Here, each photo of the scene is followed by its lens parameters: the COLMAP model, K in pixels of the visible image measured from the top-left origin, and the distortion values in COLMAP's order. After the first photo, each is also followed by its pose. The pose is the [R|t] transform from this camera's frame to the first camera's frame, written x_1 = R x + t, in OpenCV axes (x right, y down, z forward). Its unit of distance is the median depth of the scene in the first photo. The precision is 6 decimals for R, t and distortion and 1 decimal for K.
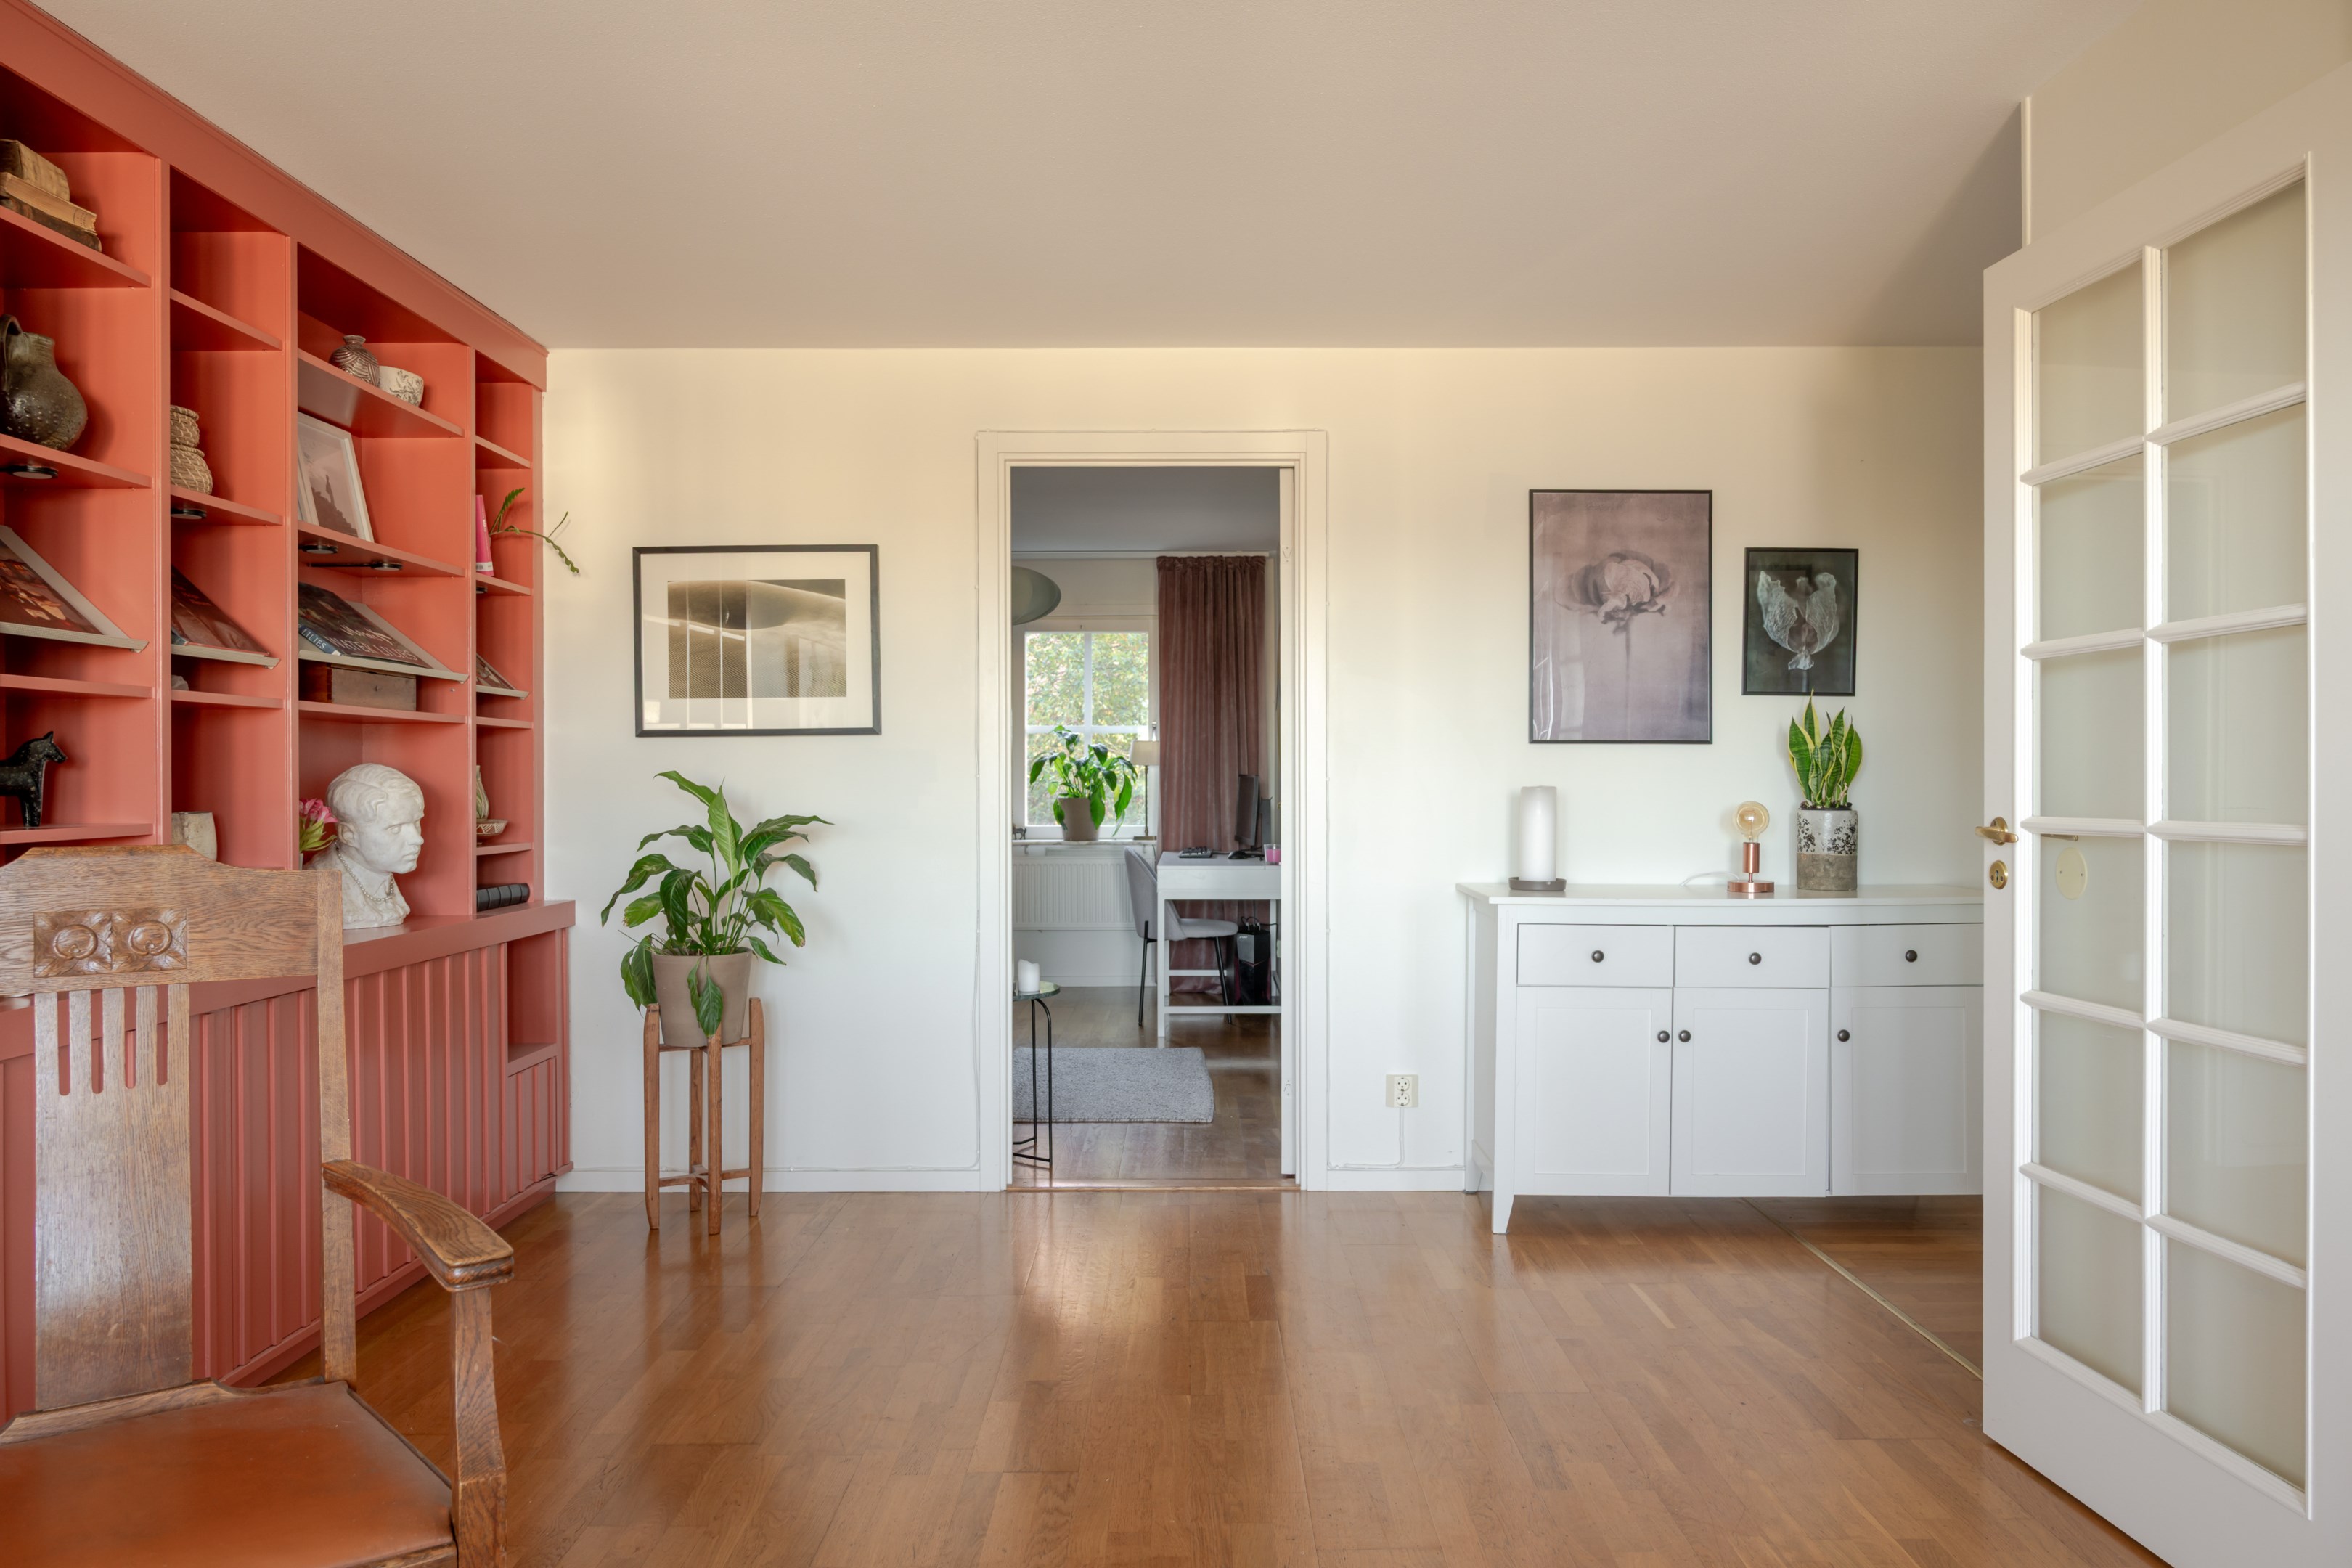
lens RADIAL K [[1570.3, 0, 1179.5], [0, 1570.3, 777.3], [0, 0, 1]] dist [-0.004906, 0.000475]
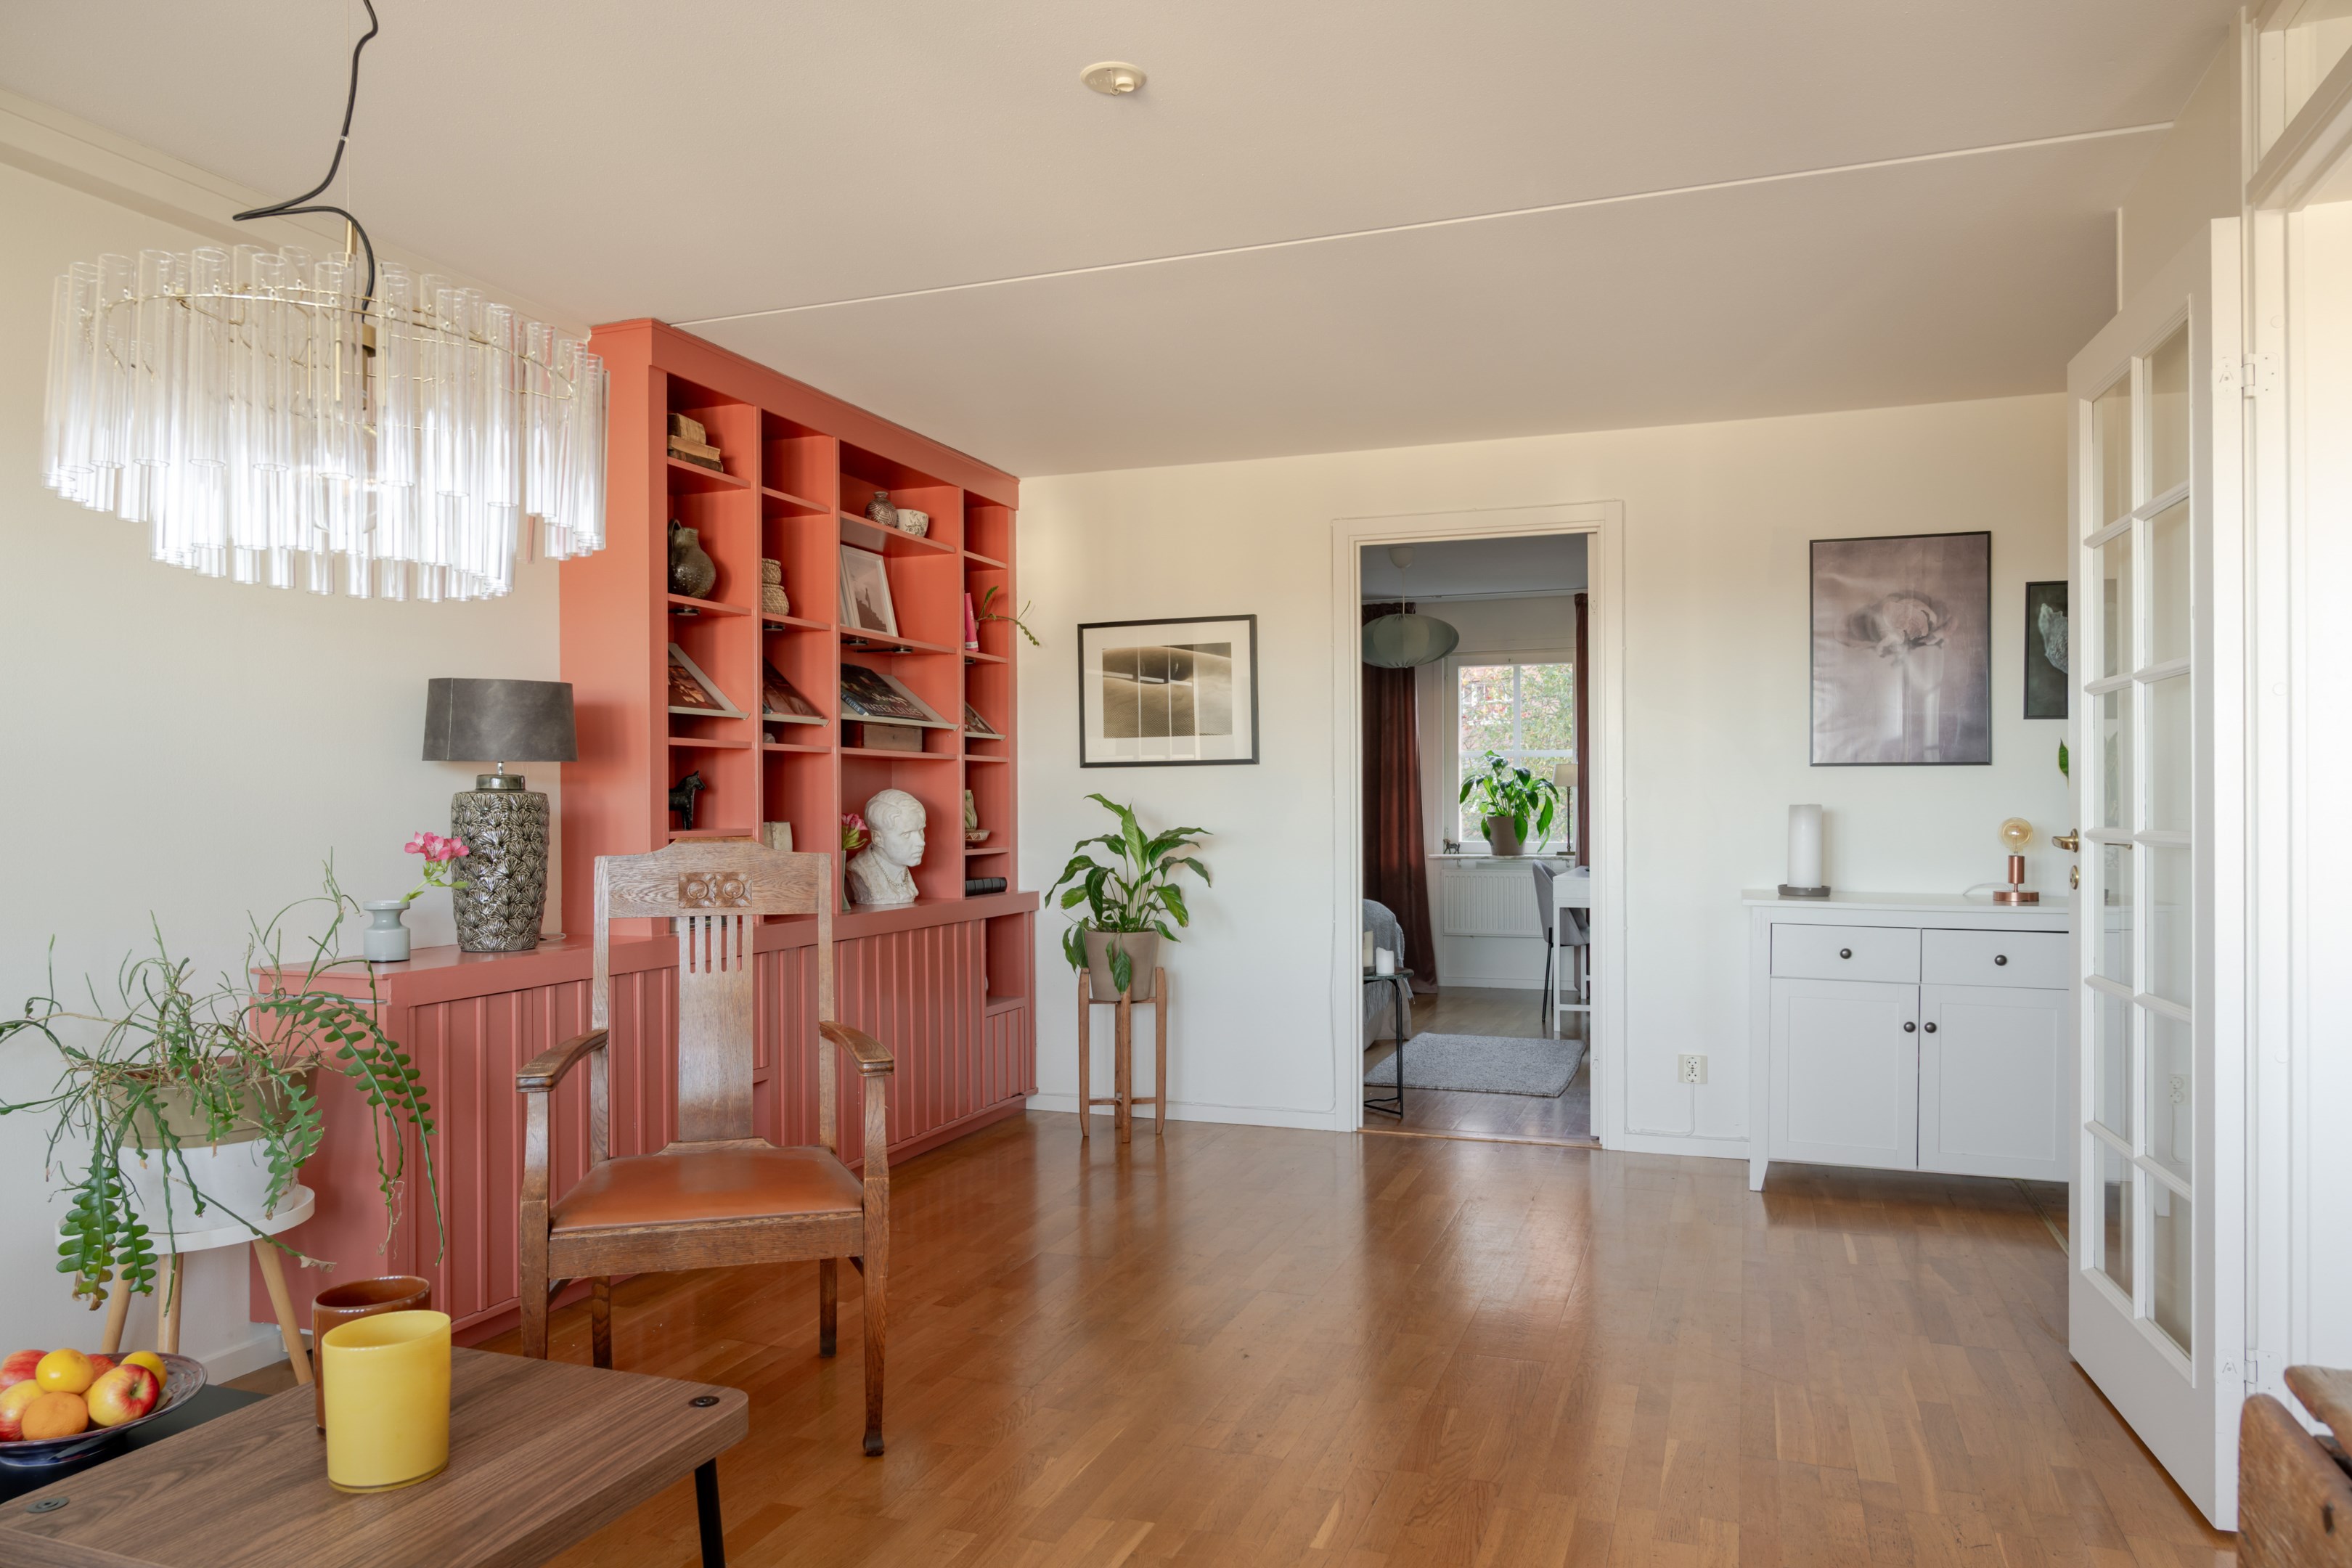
lens RADIAL K [[1562.0, 0, 1160.6], [0, 1562.0, 792.7], [0, 0, 1]] dist [-0.003460, 0.002863]
pose [[0.937261, -0.003932, -0.348605, 0.173796], [0.002684, 0.999988, -0.004062, 0.000699], [0.348617, 0.002871, 0.937261, -0.206394]]
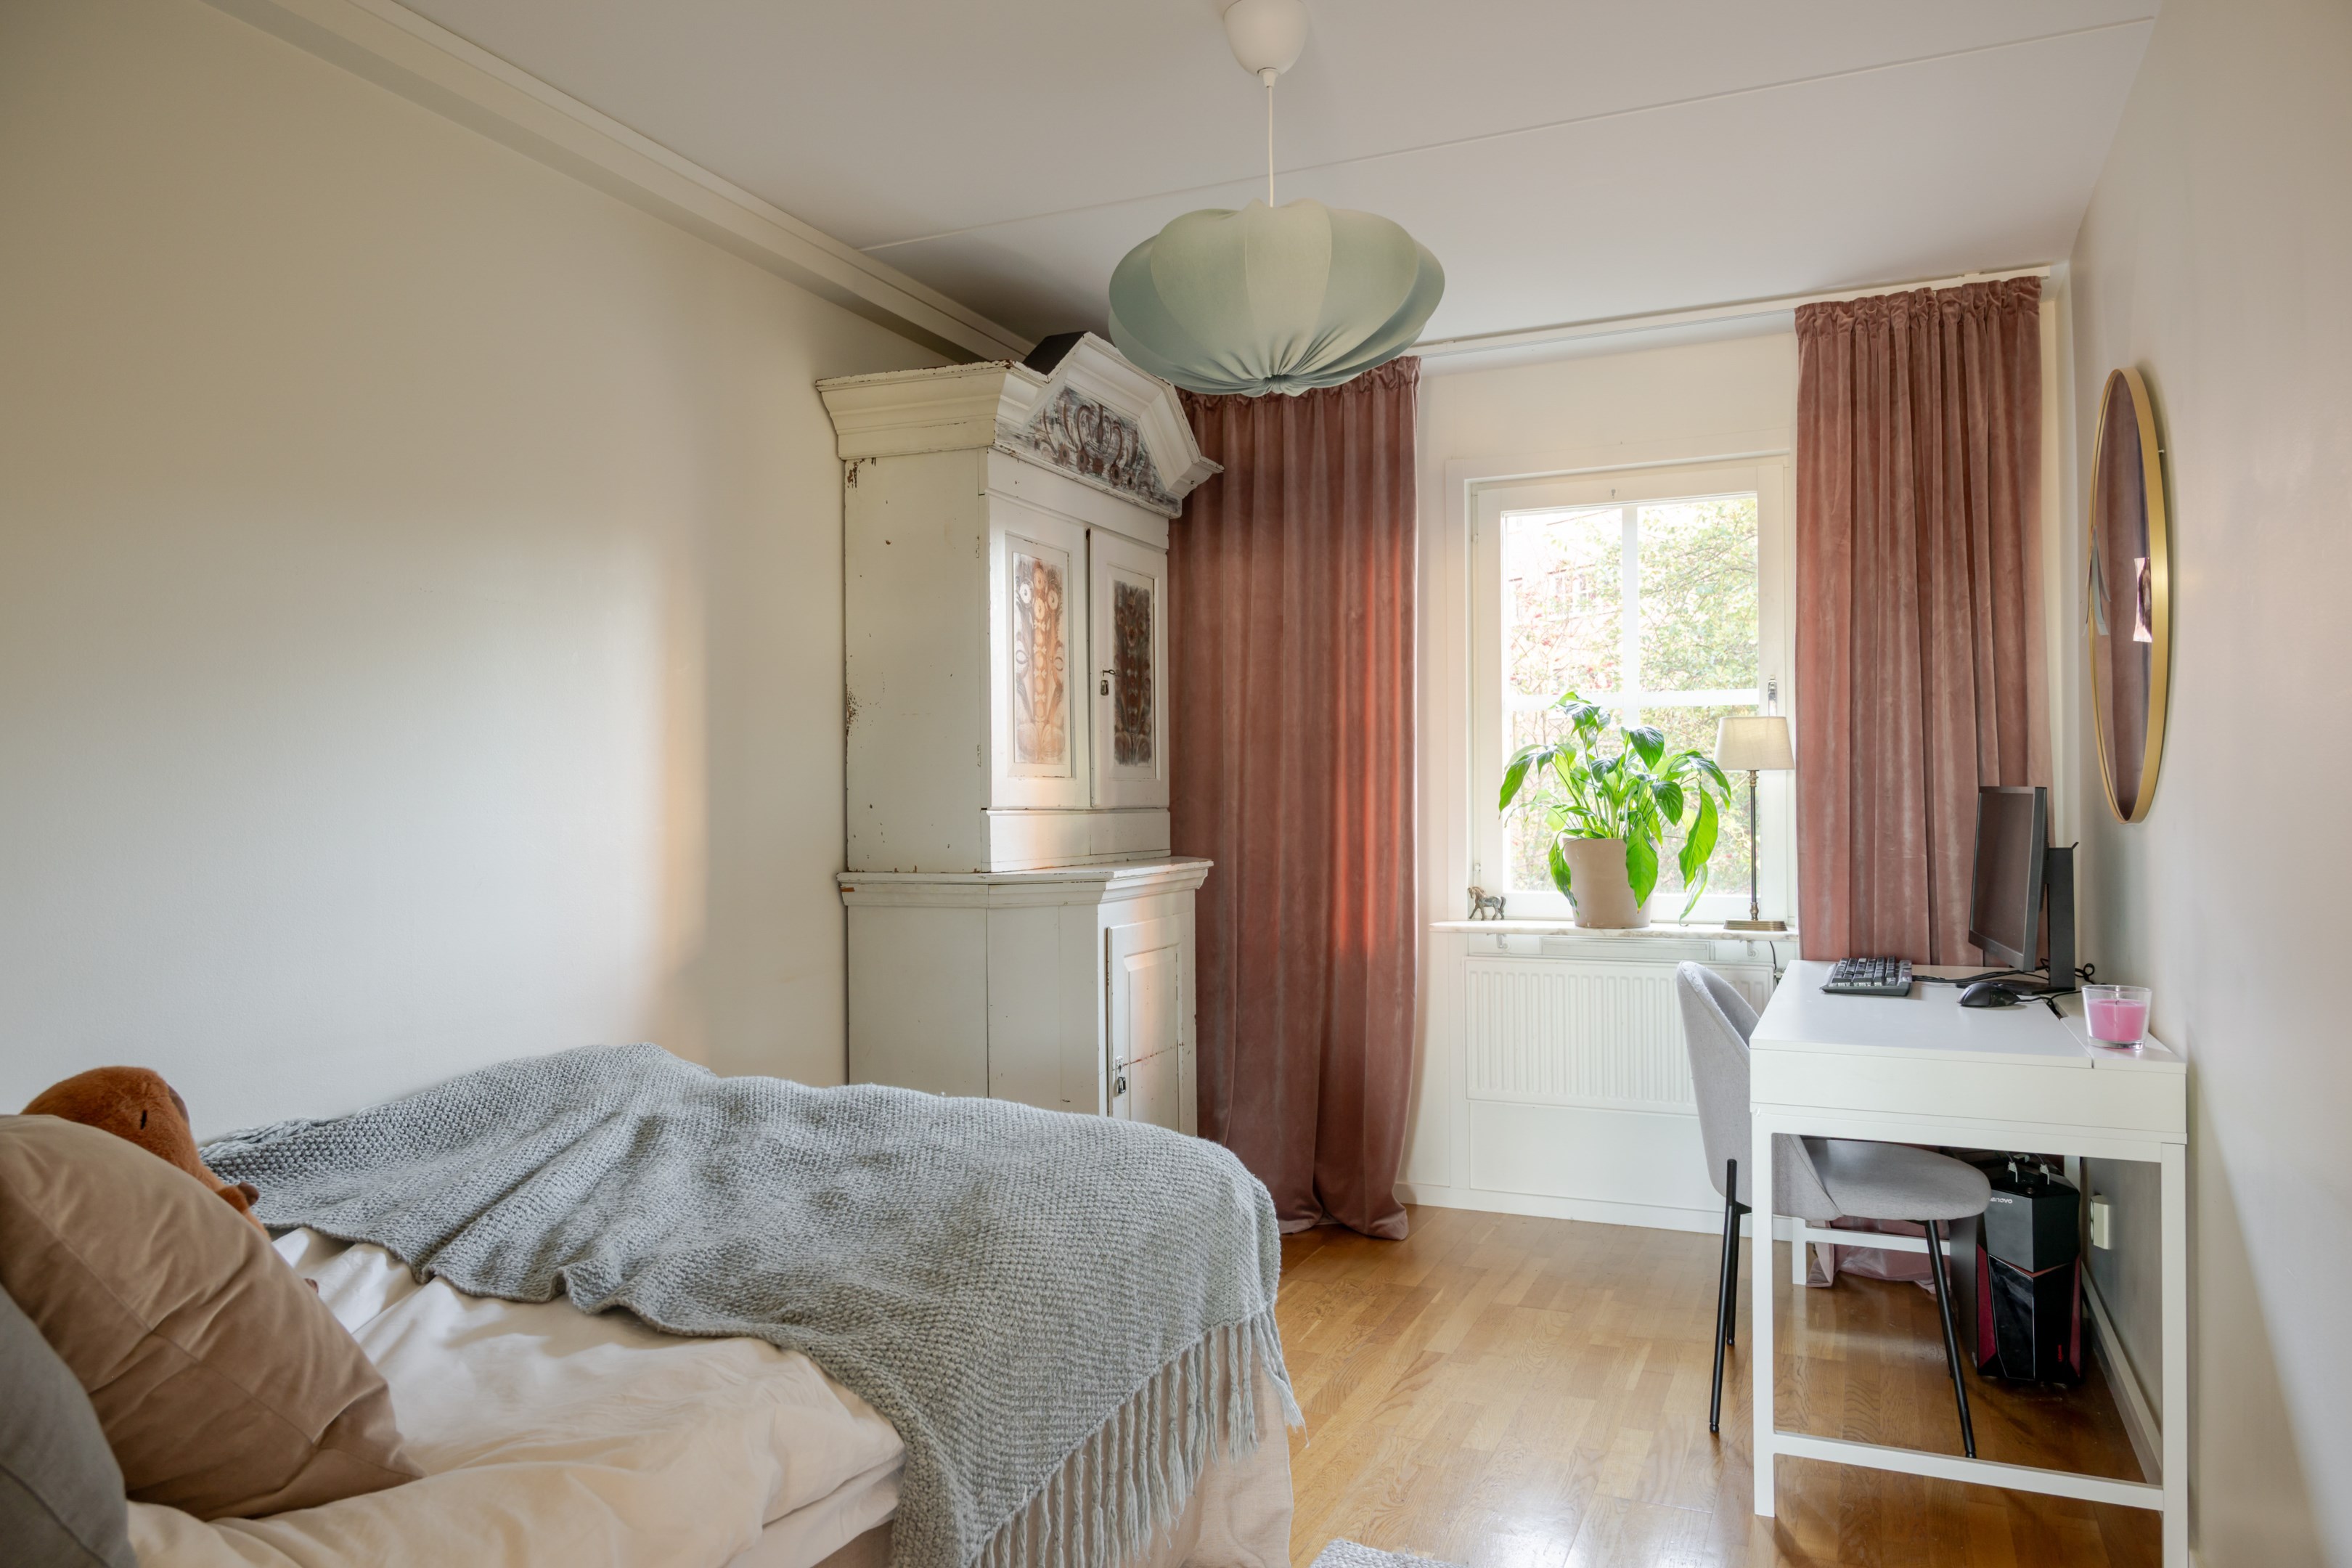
lens RADIAL K [[1562.0, 0, 1160.6], [0, 1562.0, 792.7], [0, 0, 1]] dist [-0.003460, 0.002863]
pose [[0.912233, -0.009026, -0.409572, 0.015205], [0.007604, 0.999958, -0.005100, 0.000728], [0.409601, 0.001538, 0.912263, 0.970810]]
